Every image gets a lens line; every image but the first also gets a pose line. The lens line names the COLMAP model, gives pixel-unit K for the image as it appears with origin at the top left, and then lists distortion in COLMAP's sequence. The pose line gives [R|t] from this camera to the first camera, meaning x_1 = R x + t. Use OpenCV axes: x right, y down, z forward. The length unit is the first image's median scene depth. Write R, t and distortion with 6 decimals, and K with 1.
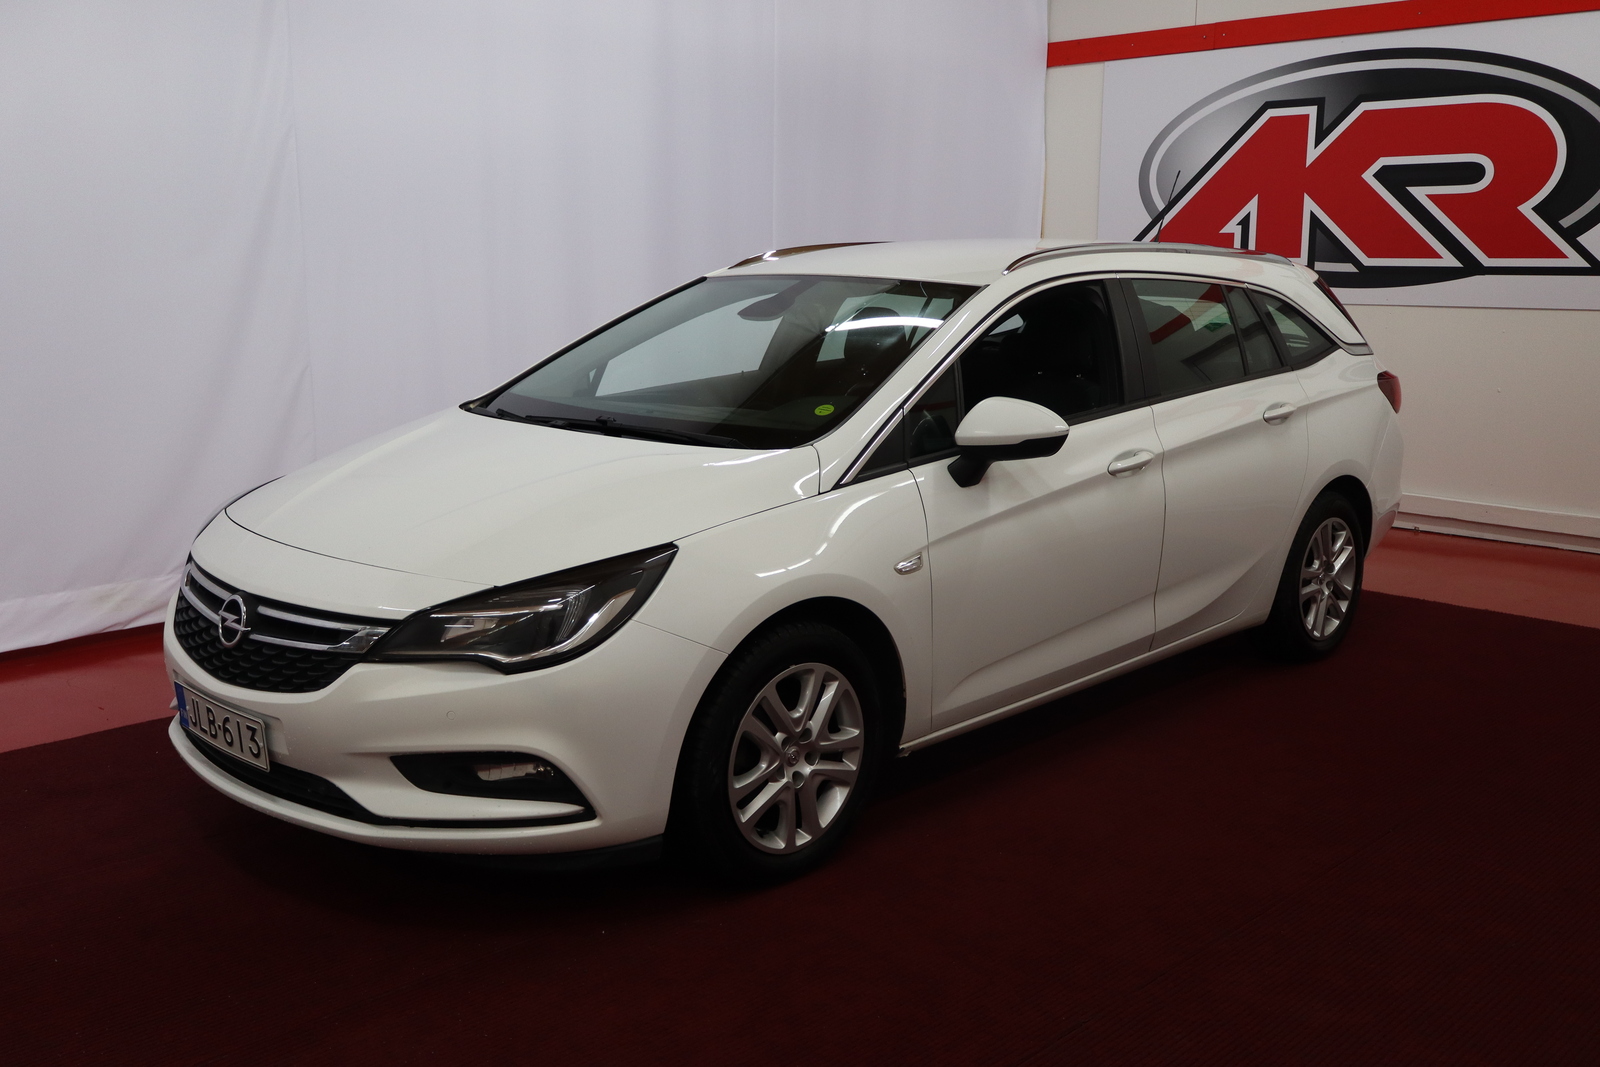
lens RADIAL K [[1467.4, 0, 800.0], [0, 1467.4, 533.5], [0, 0, 1]] dist [0.001022, 0.003015]
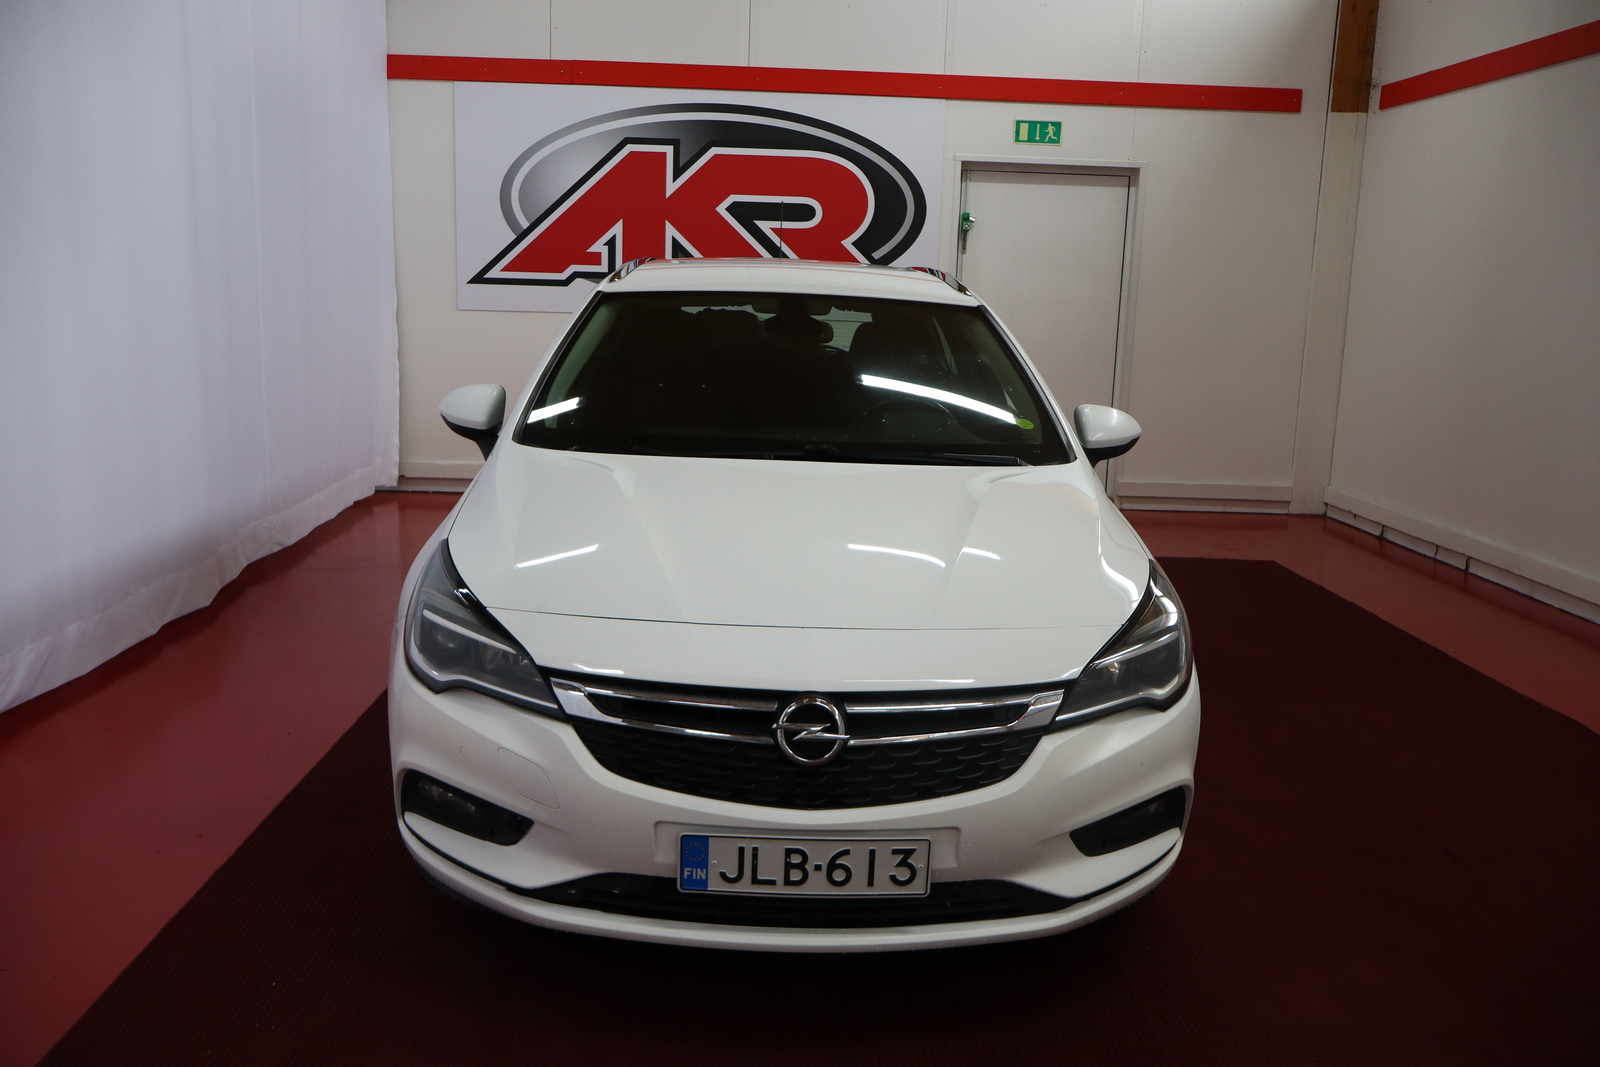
lens RADIAL K [[1328.9, 0, 800.0], [0, 1328.9, 533.5], [0, 0, 1]] dist [-0.010378, 0.004356]
pose [[0.691114, -0.115643, 0.713435, -0.372270], [0.107363, 0.992591, 0.056888, -0.036585], [-0.714727, 0.037280, 0.698409, 0.210401]]
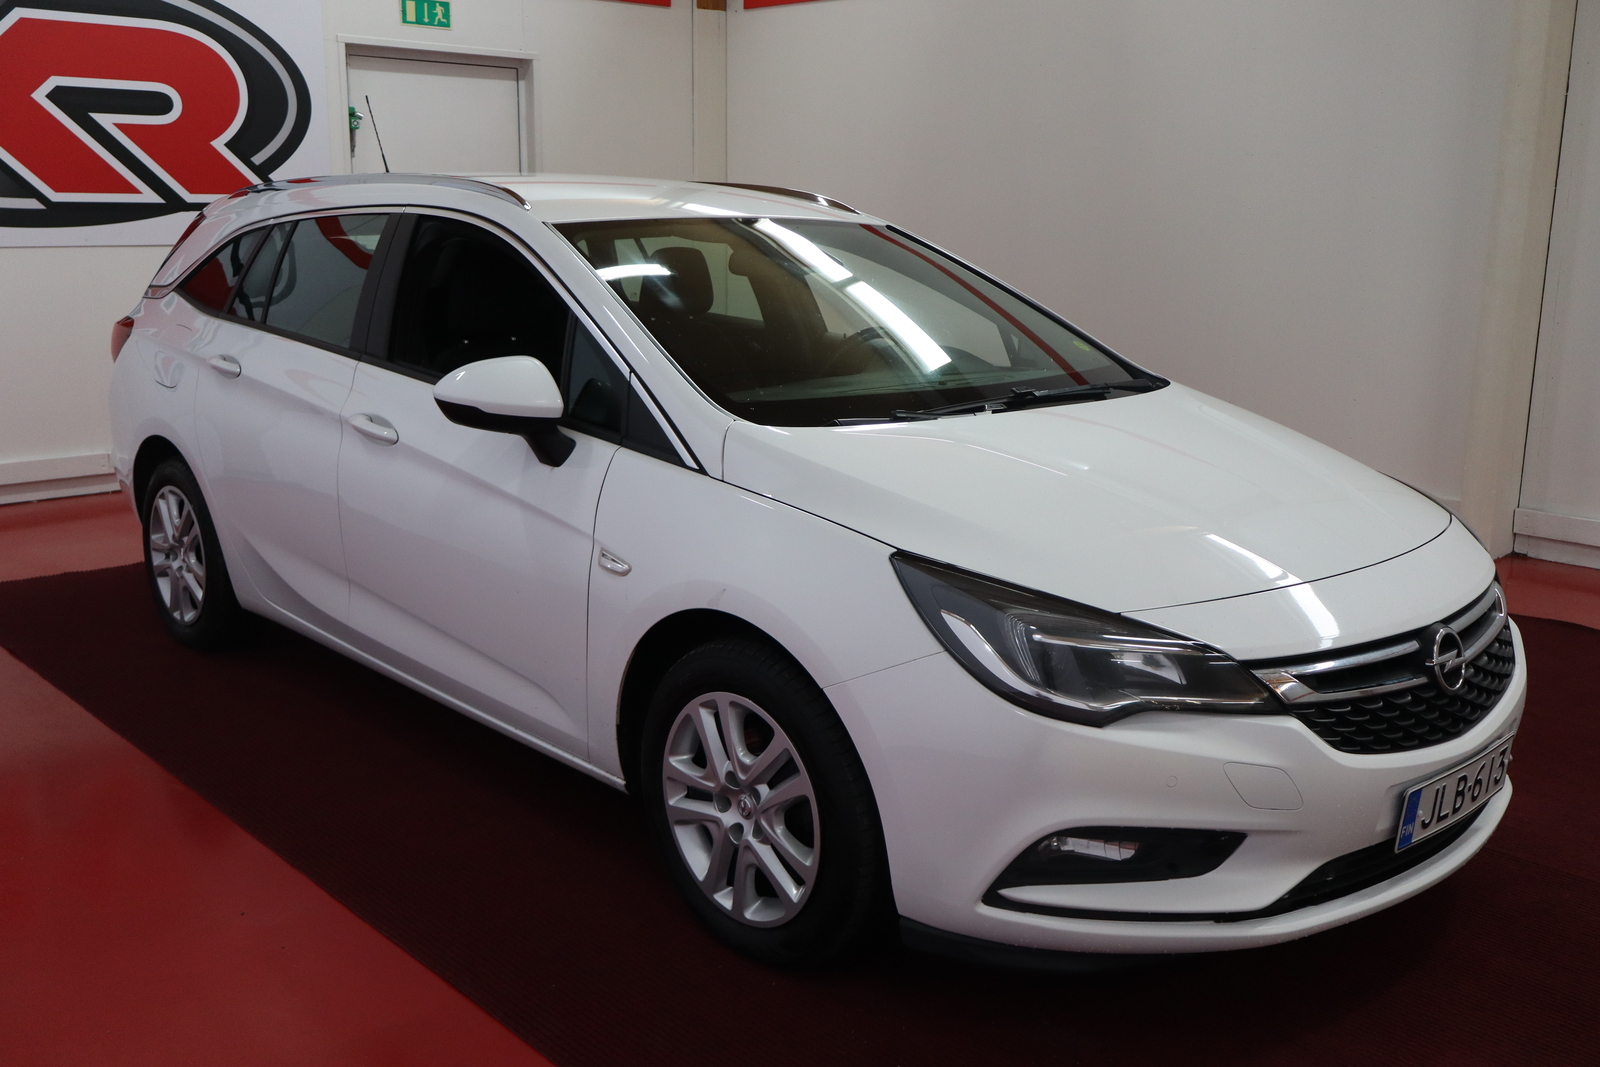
lens RADIAL K [[1467.4, 0, 800.0], [0, 1467.4, 533.5], [0, 0, 1]] dist [0.001022, 0.003015]
pose [[0.052929, -0.221748, 0.973667, -0.488344], [0.177335, 0.961623, 0.209365, -0.098687], [-0.982726, 0.161584, 0.090222, 0.527886]]
